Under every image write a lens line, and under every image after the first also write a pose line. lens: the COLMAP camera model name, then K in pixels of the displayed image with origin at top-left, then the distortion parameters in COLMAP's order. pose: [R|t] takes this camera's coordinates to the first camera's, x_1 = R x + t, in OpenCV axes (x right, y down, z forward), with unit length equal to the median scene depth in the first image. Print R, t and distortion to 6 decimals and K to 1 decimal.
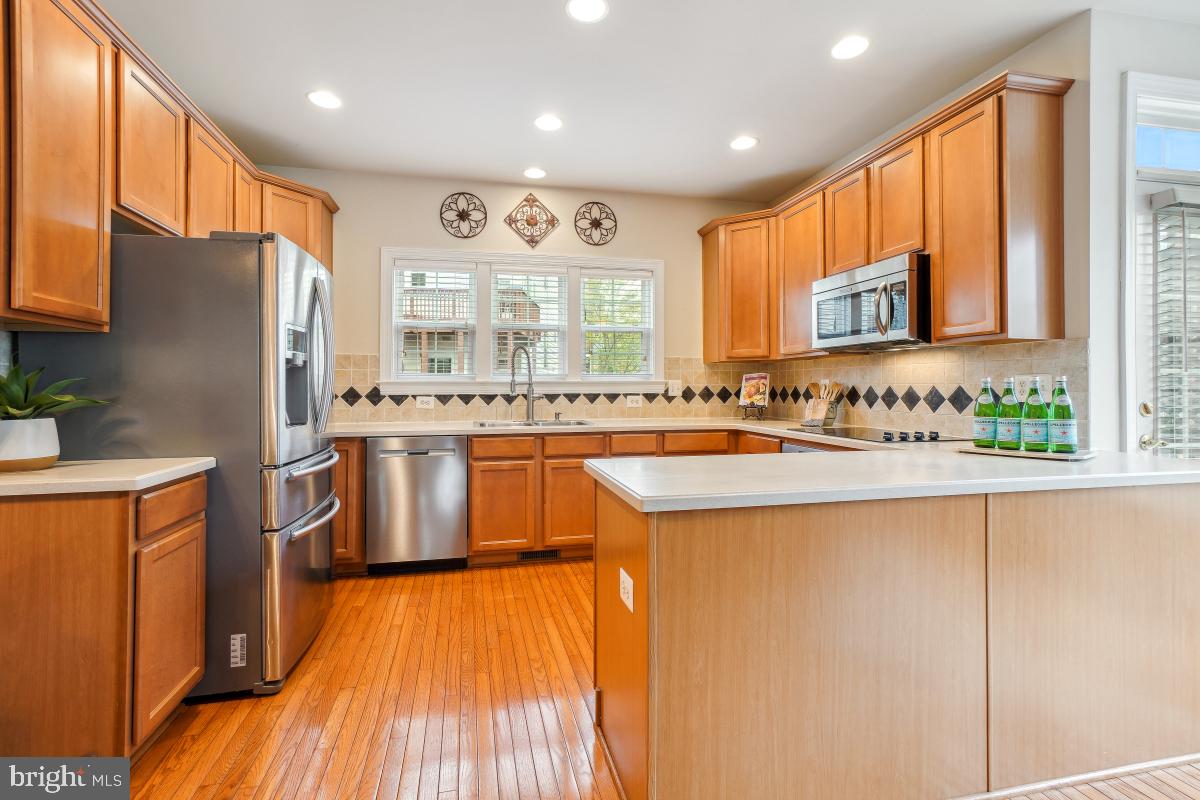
lens RADIAL K [[548.7, 0, 591.4], [0, 548.7, 384.9], [0, 0, 1]] dist [0.016232, -0.000003]
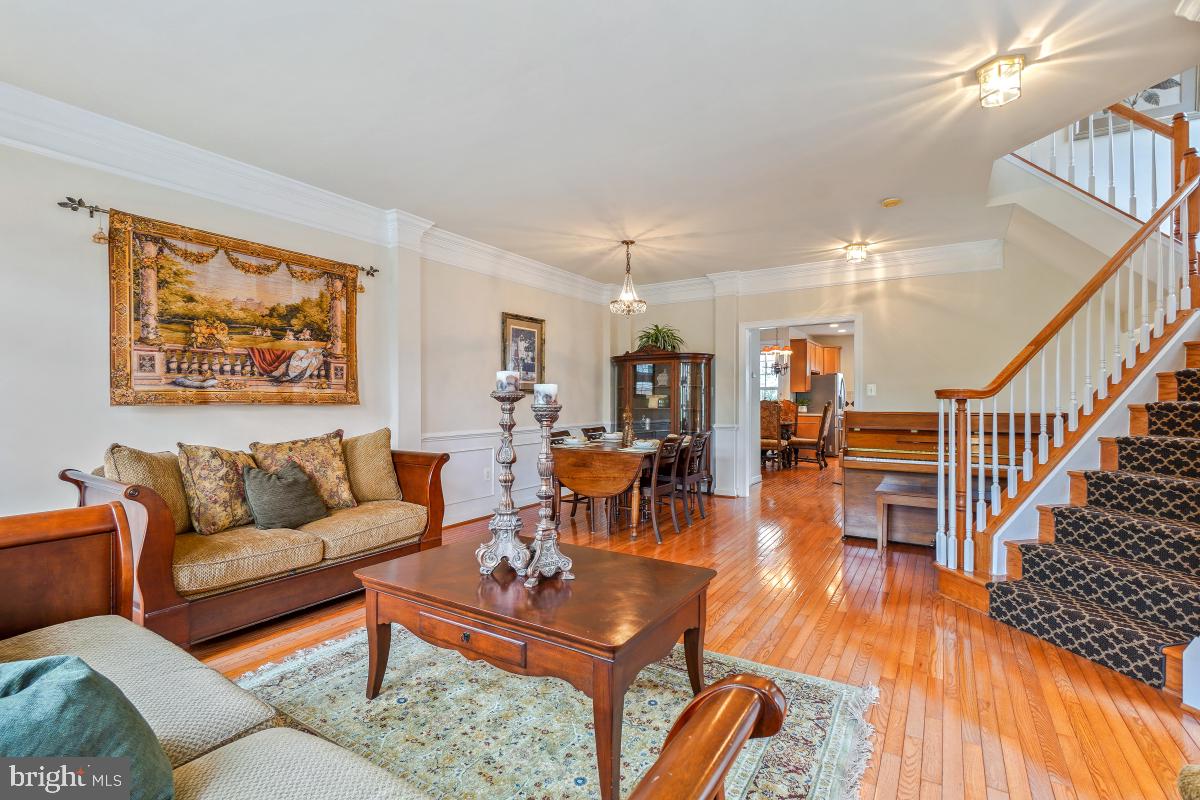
lens RADIAL K [[537.8, 0, 600.0], [0, 537.8, 400.0], [0, 0, 1]] dist [-0.001795, 0.000017]
pose [[0.695345, 0.000959, -0.718675, 1.065811], [0.001291, 0.999996, 0.002583, -0.018919], [0.718675, -0.002724, 0.695341, -2.888470]]
